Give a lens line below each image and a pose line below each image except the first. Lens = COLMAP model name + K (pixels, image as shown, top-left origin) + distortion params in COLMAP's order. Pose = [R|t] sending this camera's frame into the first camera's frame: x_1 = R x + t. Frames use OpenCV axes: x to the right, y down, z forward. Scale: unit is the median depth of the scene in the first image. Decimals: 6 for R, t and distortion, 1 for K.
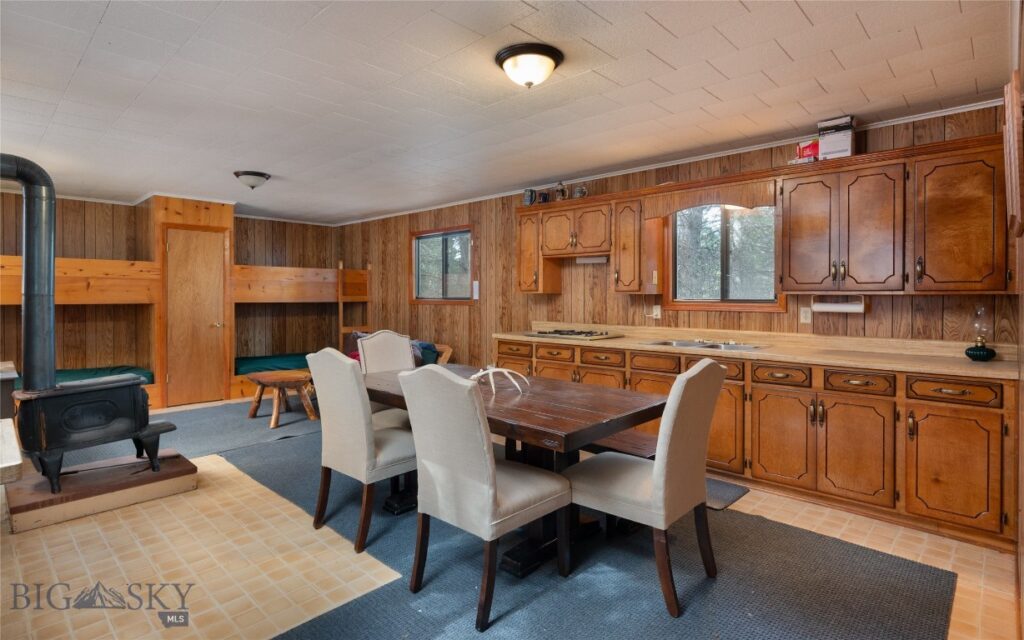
lens RADIAL K [[521.6, 0, 493.1], [0, 521.6, 302.1], [0, 0, 1]] dist [0.005726, 0.000249]
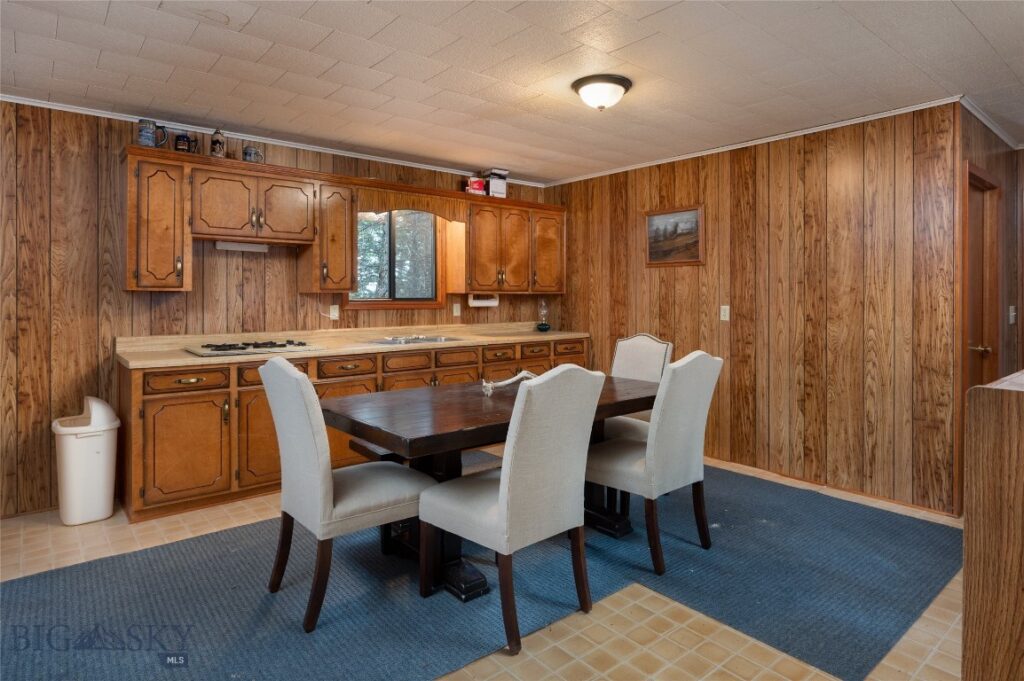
lens RADIAL K [[566.0, 0, 510.0], [0, 566.0, 332.0], [0, 0, 1]] dist [-0.038261, 0.000166]
pose [[0.091583, -0.067177, 0.993529, -0.650085], [0.010159, 0.997733, 0.066525, -0.009884], [-0.995746, 0.004001, 0.092058, 0.612238]]
